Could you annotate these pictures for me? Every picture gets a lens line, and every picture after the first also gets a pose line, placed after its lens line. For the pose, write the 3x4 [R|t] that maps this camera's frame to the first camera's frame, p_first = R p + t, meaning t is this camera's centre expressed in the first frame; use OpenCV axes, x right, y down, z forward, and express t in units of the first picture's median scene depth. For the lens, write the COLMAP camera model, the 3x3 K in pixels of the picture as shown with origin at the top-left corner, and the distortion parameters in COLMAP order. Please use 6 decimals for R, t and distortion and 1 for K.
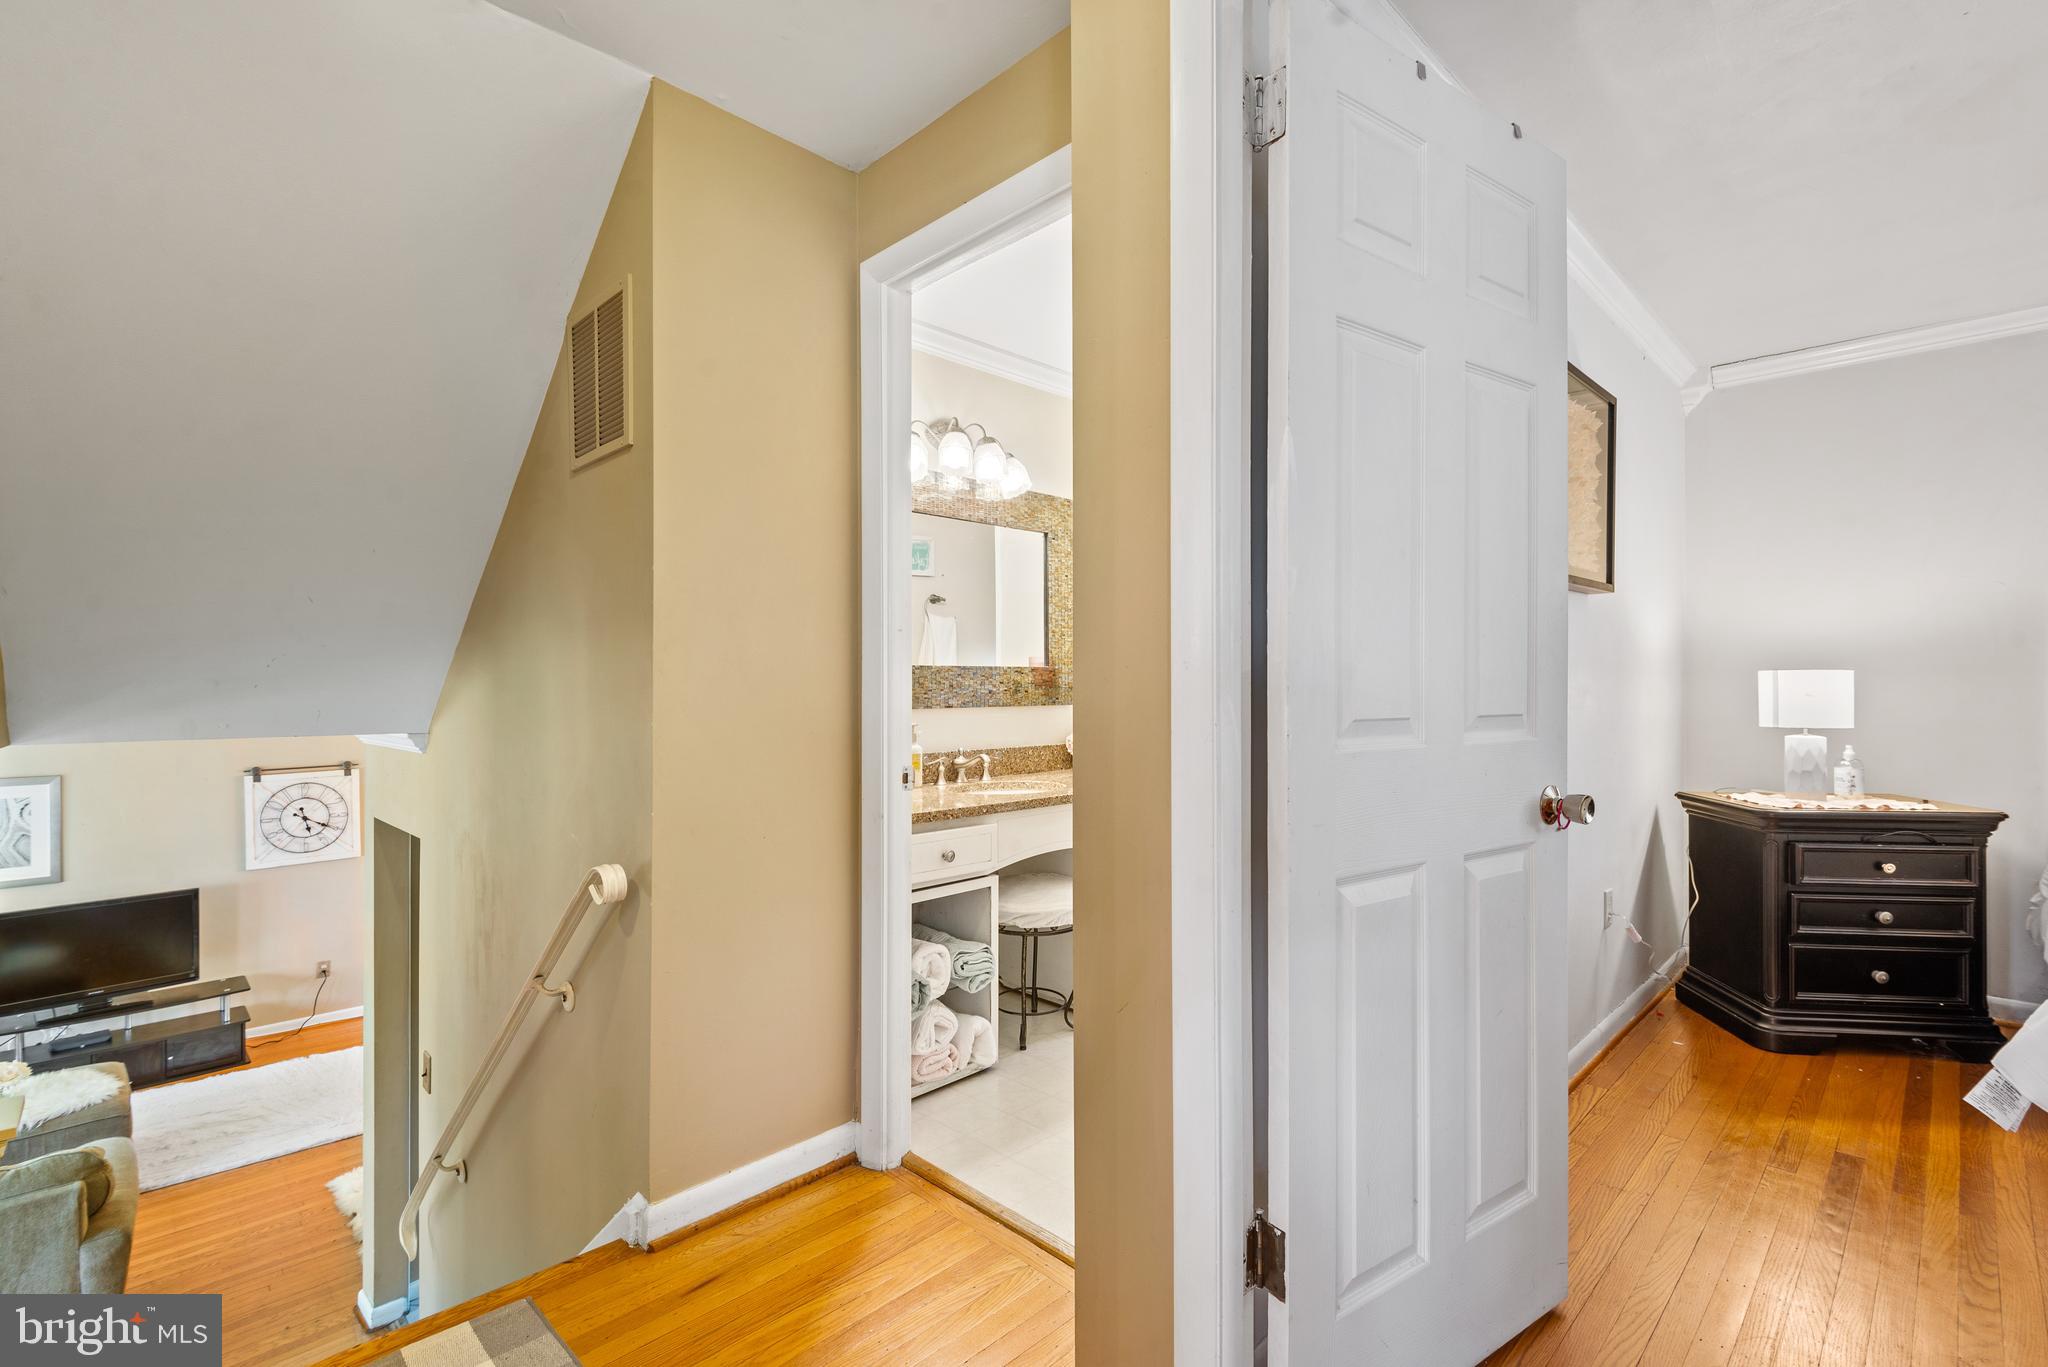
lens RADIAL K [[924.5, 0, 1024.7], [0, 924.5, 686.6], [0, 0, 1]] dist [-0.004266, -0.001398]
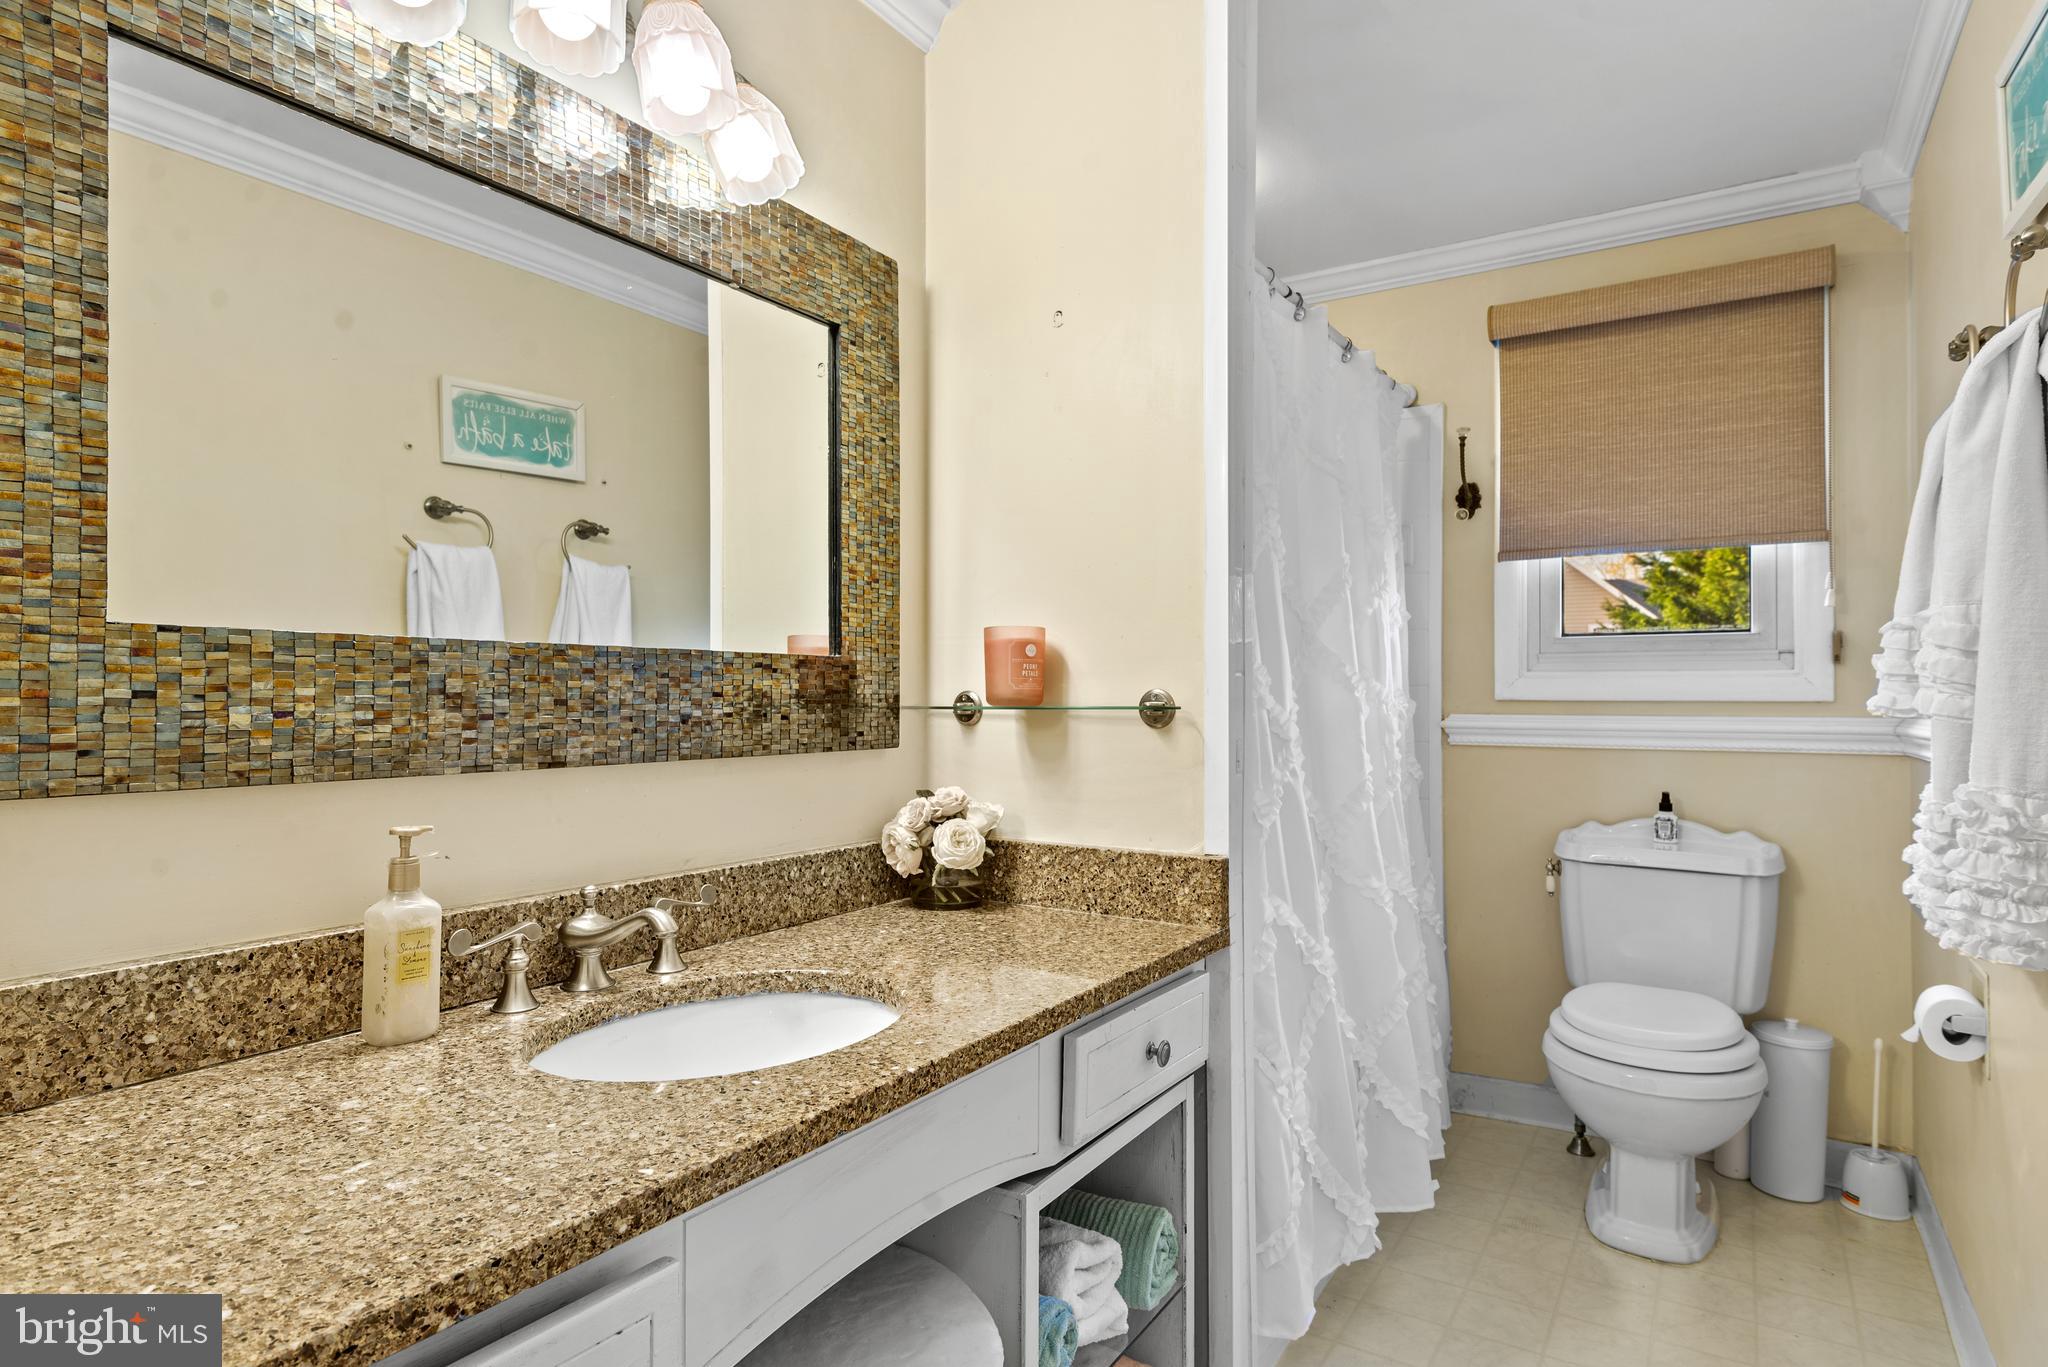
lens RADIAL K [[1168.6, 0, 1022.3], [0, 1168.6, 680.0], [0, 0, 1]] dist [0.007068, 0.001799]
pose [[0.976391, 0.004966, 0.215956, -0.007064], [0.000574, 0.999673, -0.025582, 0.002657], [-0.216012, 0.025102, 0.976068, 0.523239]]
